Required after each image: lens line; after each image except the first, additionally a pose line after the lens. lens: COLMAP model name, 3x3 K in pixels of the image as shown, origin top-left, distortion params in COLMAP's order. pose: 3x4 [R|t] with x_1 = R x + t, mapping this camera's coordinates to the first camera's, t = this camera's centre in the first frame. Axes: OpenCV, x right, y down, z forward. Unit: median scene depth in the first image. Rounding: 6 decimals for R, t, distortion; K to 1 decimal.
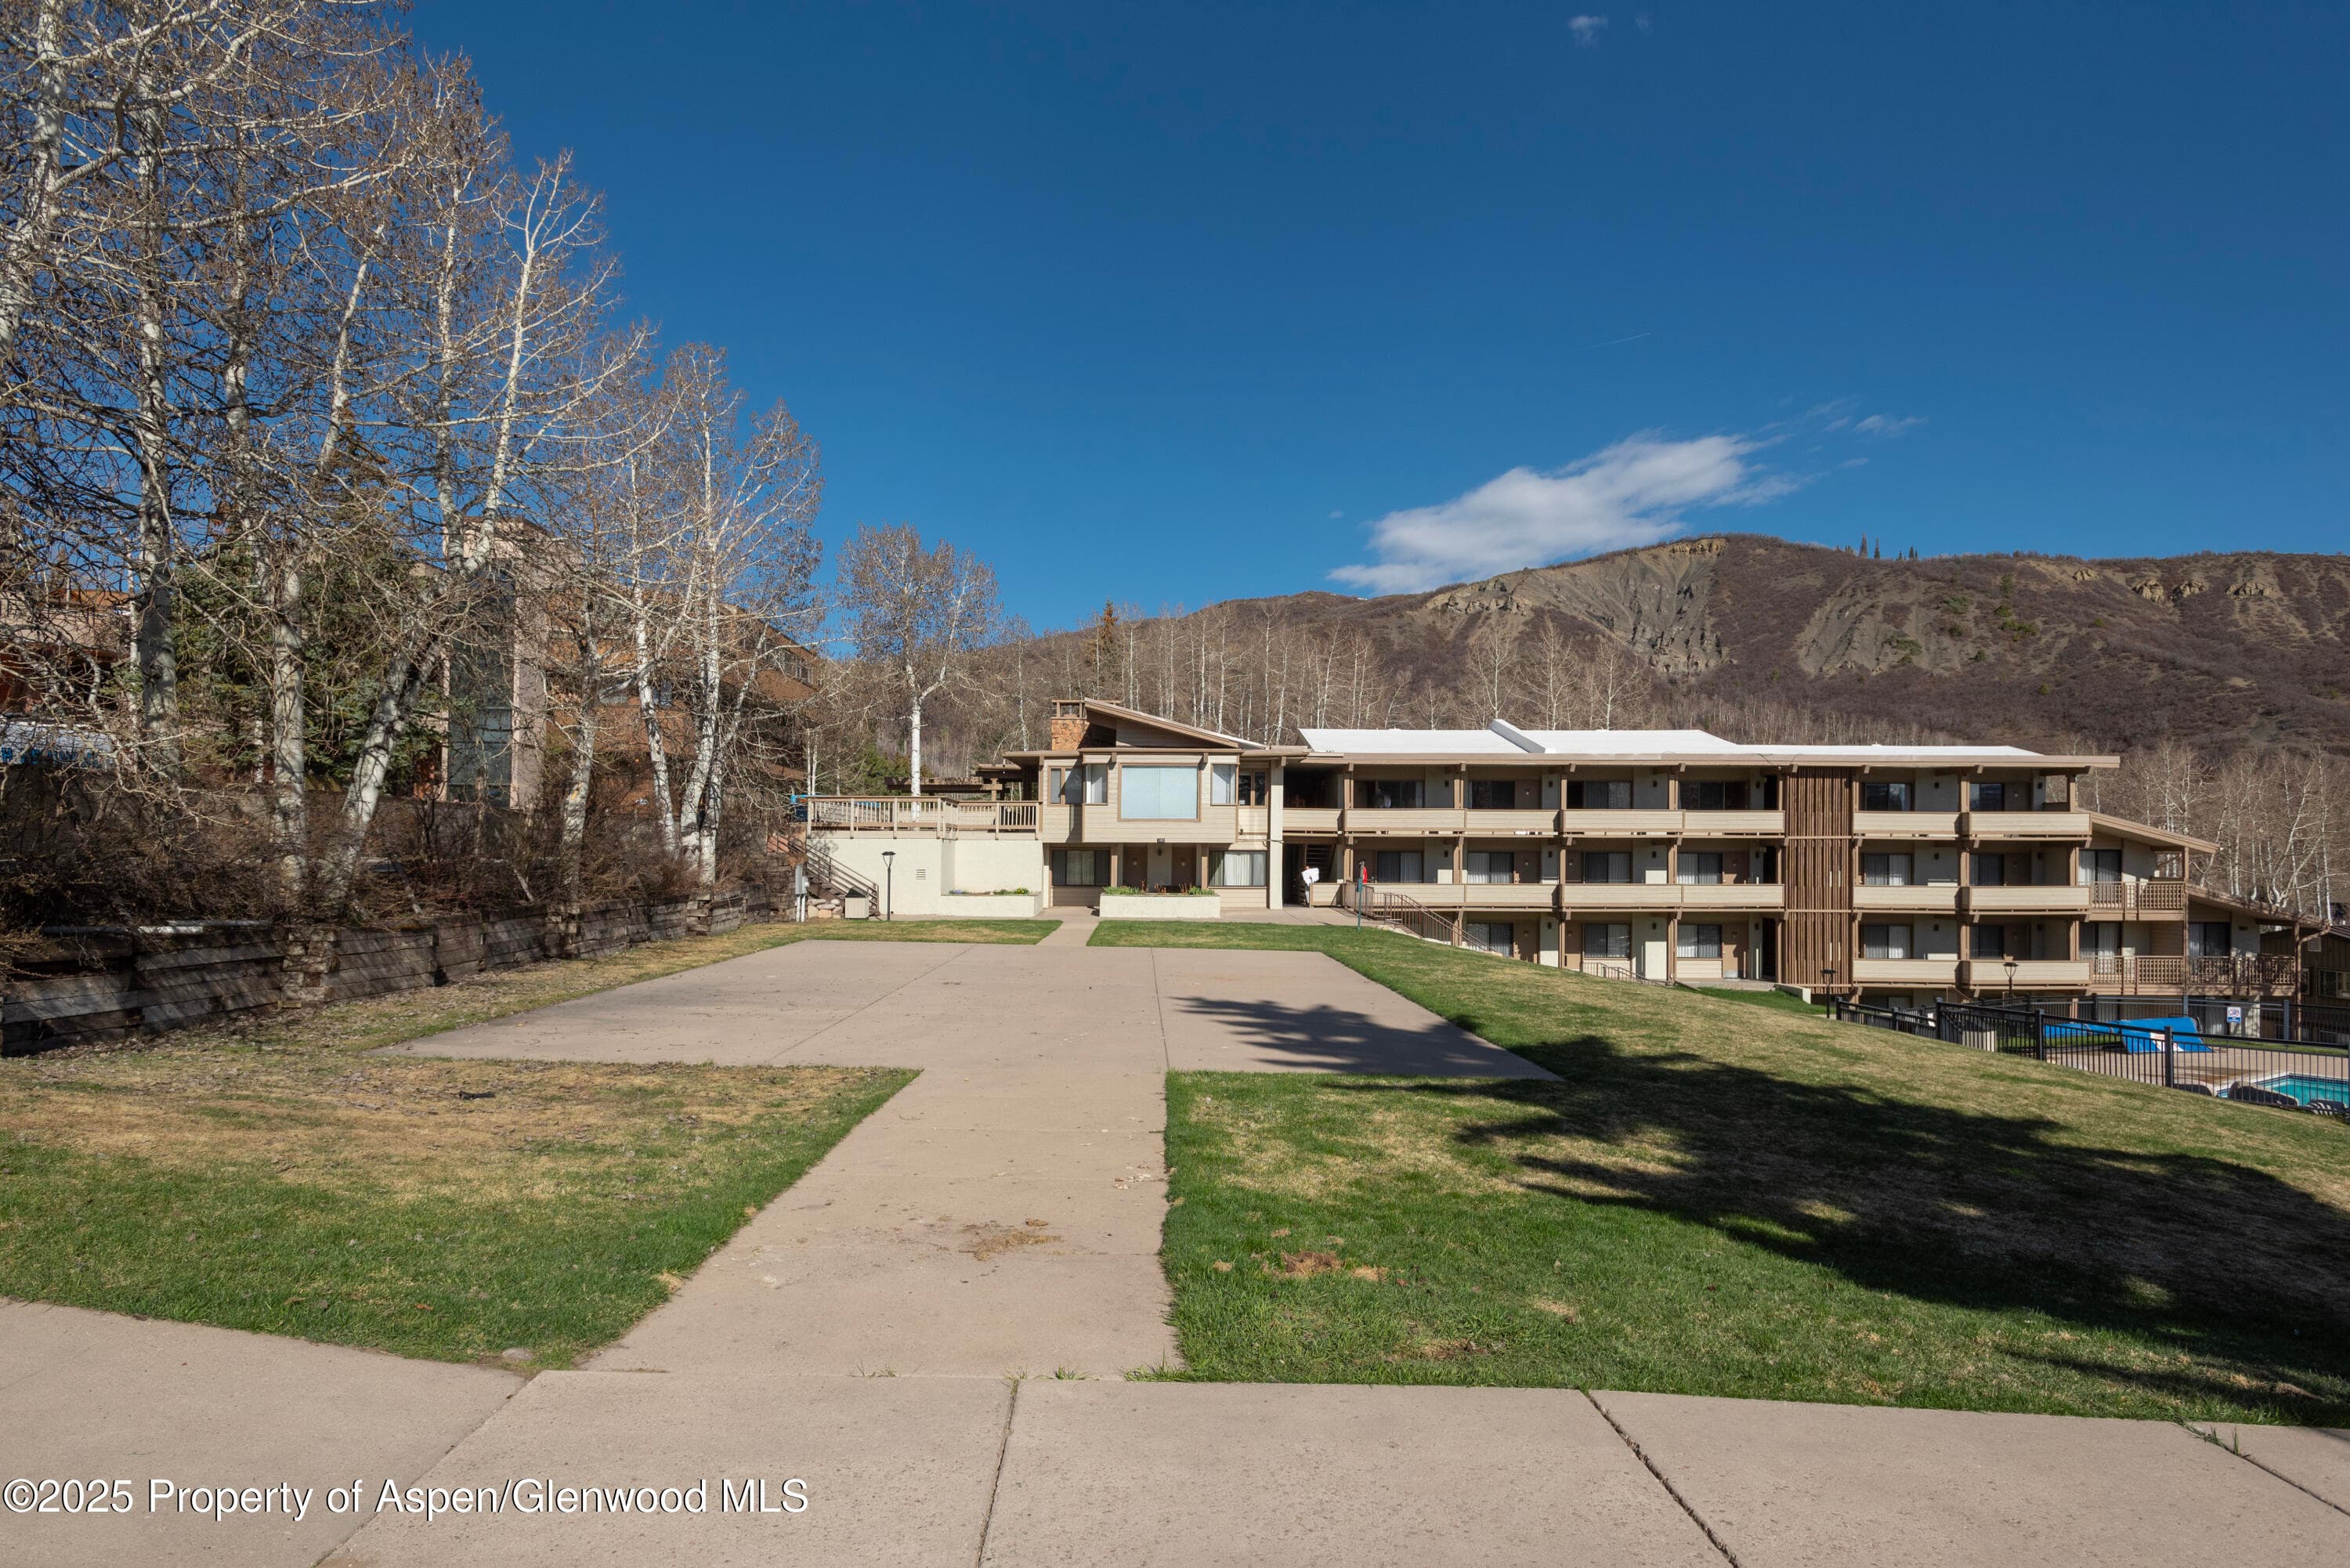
lens RADIAL K [[1354.0, 0, 1159.5], [0, 1354.0, 822.1], [0, 0, 1]] dist [0.029145, -0.007481]
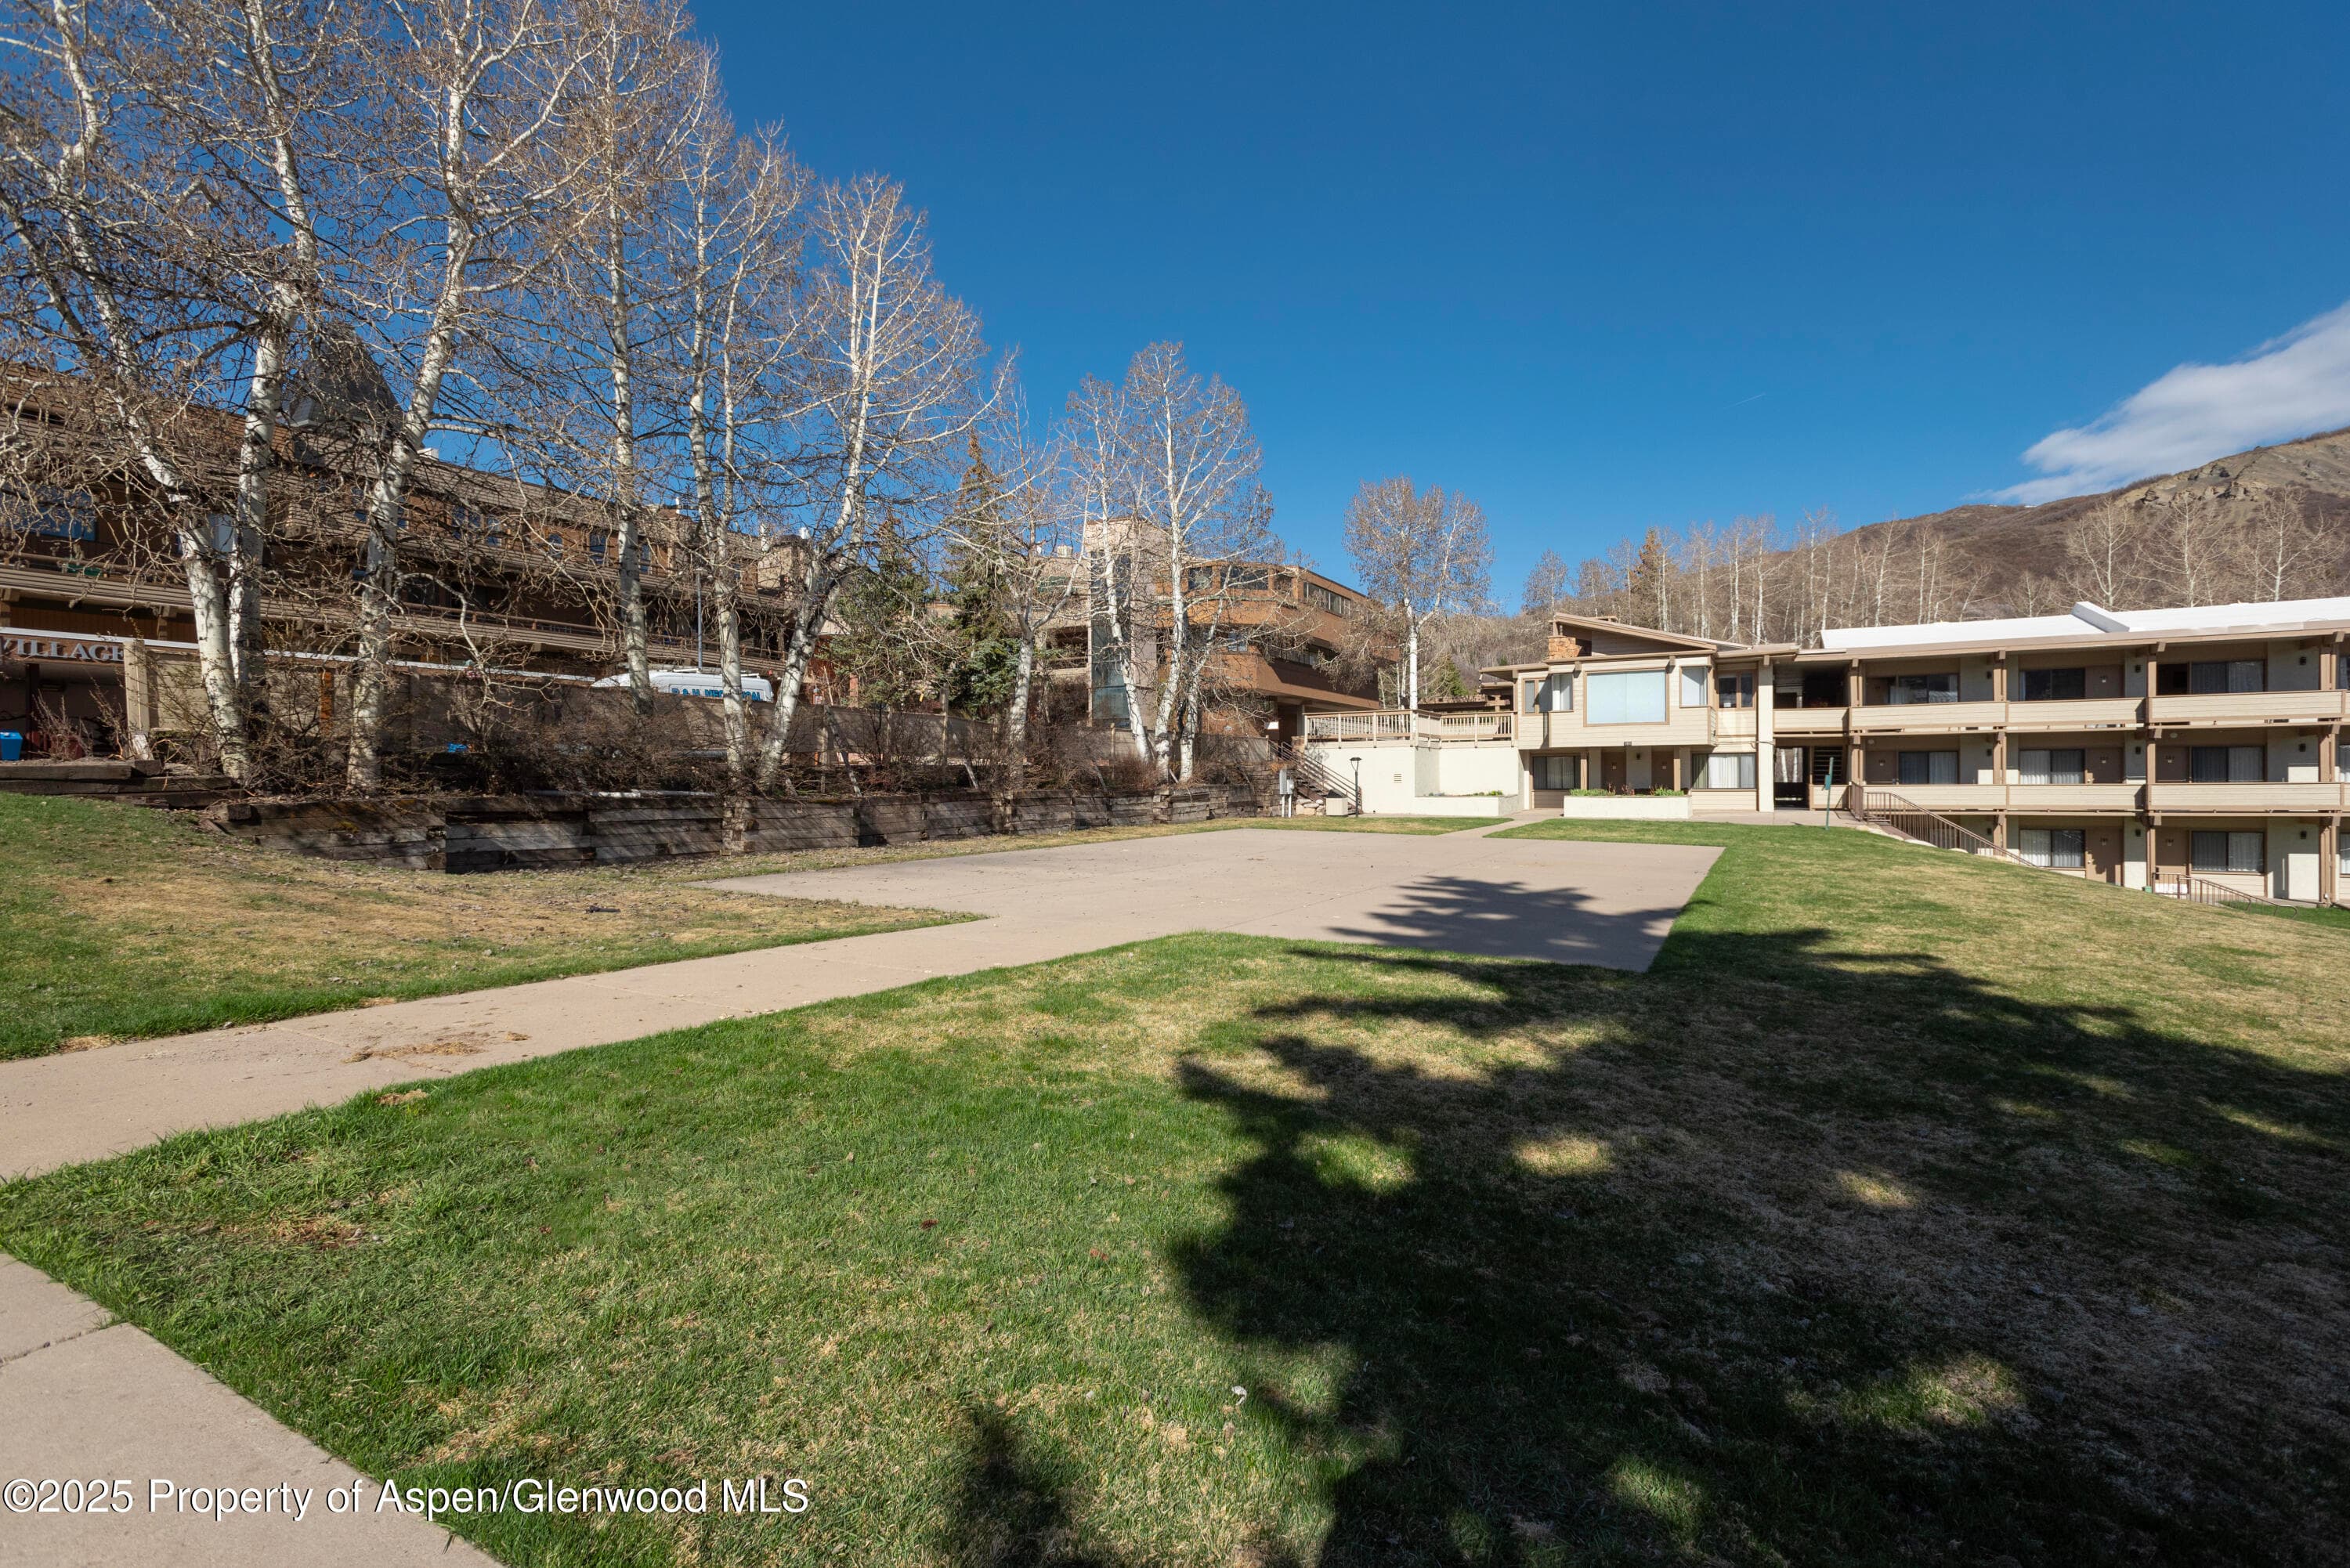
lens RADIAL K [[1109.7, 0, 1184.1], [0, 1109.7, 776.4], [0, 0, 1]] dist [0.018806, -0.005926]
pose [[0.872326, -0.012315, -0.488770, 0.110524], [0.022215, 0.999649, 0.014461, 0.017197], [0.488420, -0.023473, 0.872293, 0.084628]]
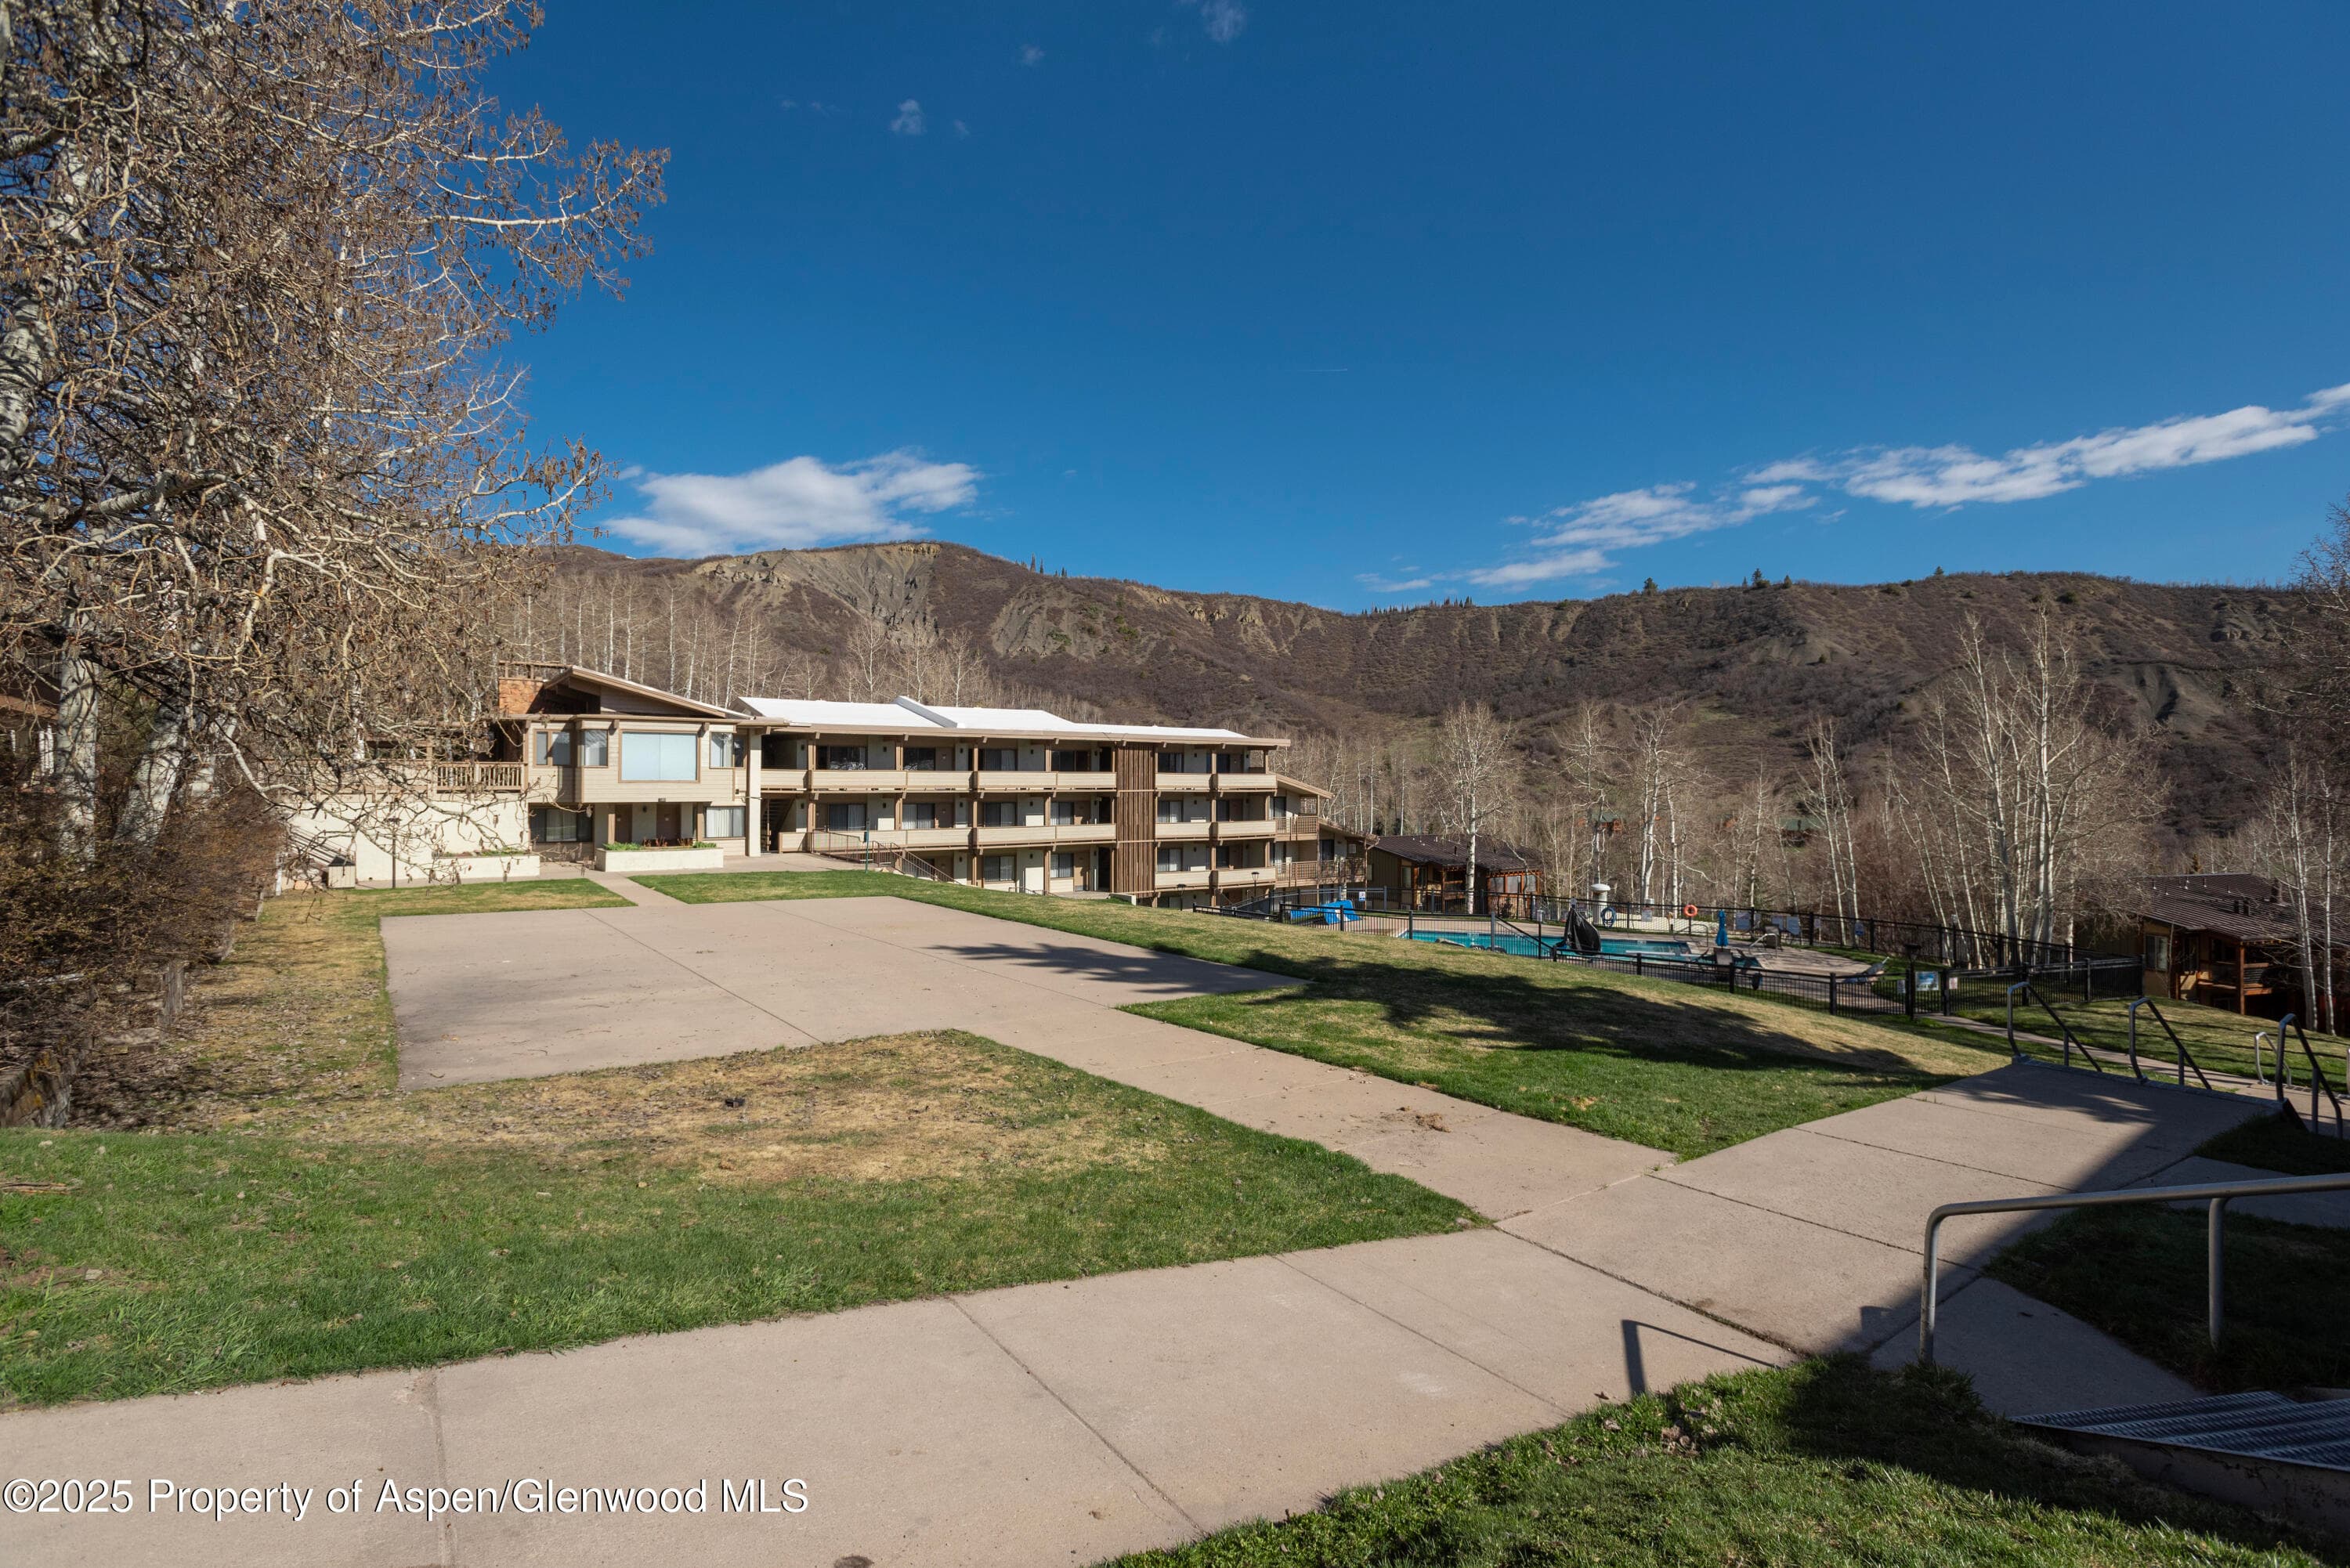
lens RADIAL K [[1109.7, 0, 1172.5], [0, 1109.7, 793.7], [0, 0, 1]] dist [0.018806, -0.005926]
pose [[0.814816, -0.008574, 0.579656, -0.171614], [-0.009260, 0.999571, 0.027802, -0.019177], [-0.579645, -0.028021, 0.814387, 0.011085]]
